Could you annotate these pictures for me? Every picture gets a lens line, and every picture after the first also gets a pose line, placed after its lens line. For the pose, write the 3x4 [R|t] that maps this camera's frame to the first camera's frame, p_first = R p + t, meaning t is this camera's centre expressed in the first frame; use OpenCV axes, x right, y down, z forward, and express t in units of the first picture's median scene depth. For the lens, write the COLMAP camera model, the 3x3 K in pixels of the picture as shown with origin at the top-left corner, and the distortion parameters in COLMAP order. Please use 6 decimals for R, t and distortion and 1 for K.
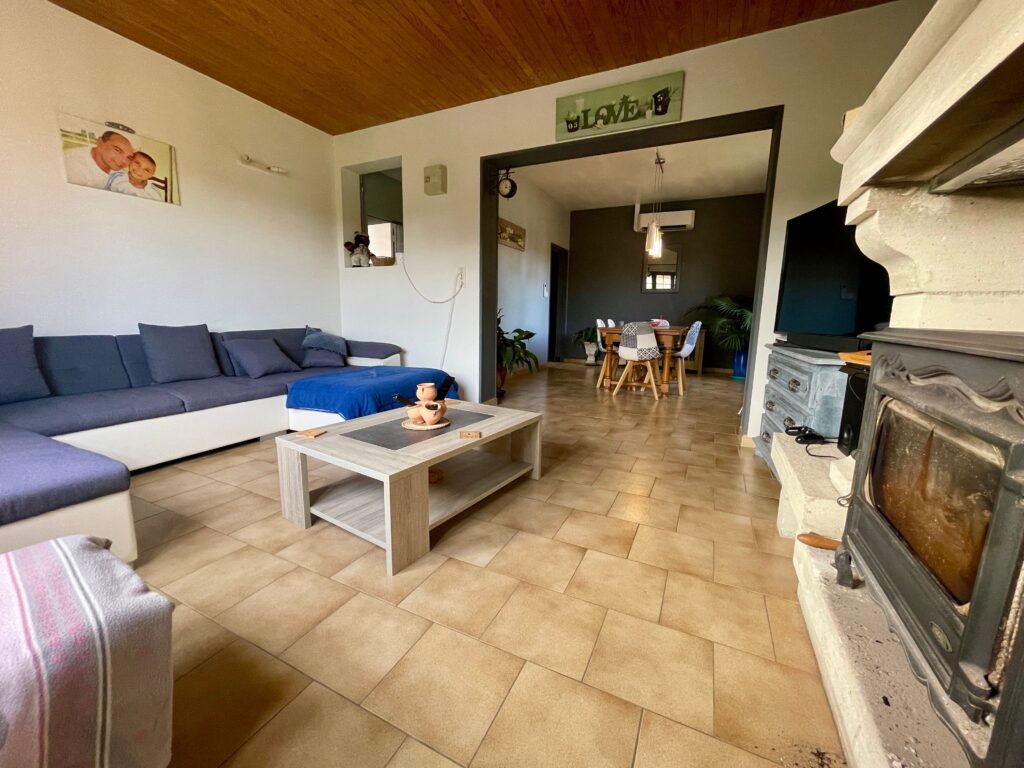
lens RADIAL K [[412.4, 0, 512.0], [0, 412.4, 384.0], [0, 0, 1]] dist [0.000633, -0.000160]
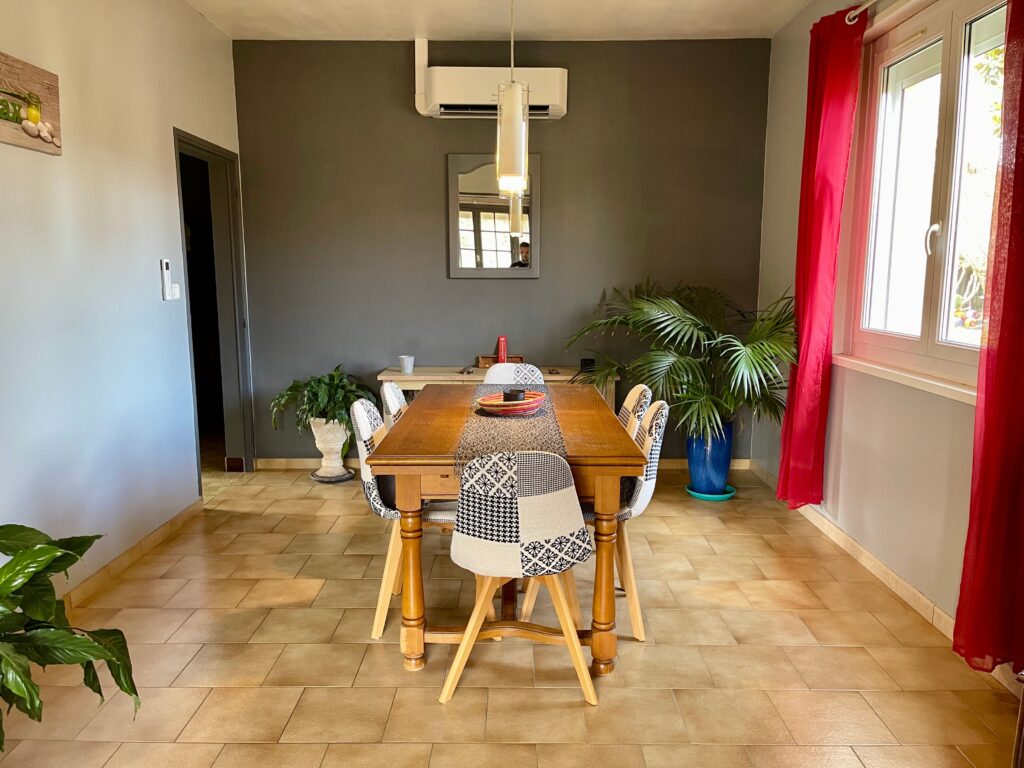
lens RADIAL K [[723.9, 0, 512.0], [0, 723.9, 384.0], [0, 0, 1]] dist [0.004366, 0.000595]
pose [[0.895968, -0.087218, 0.435470, 0.066806], [0.085038, 0.996076, 0.024534, -0.137574], [-0.435901, 0.015050, 0.899869, 0.384287]]
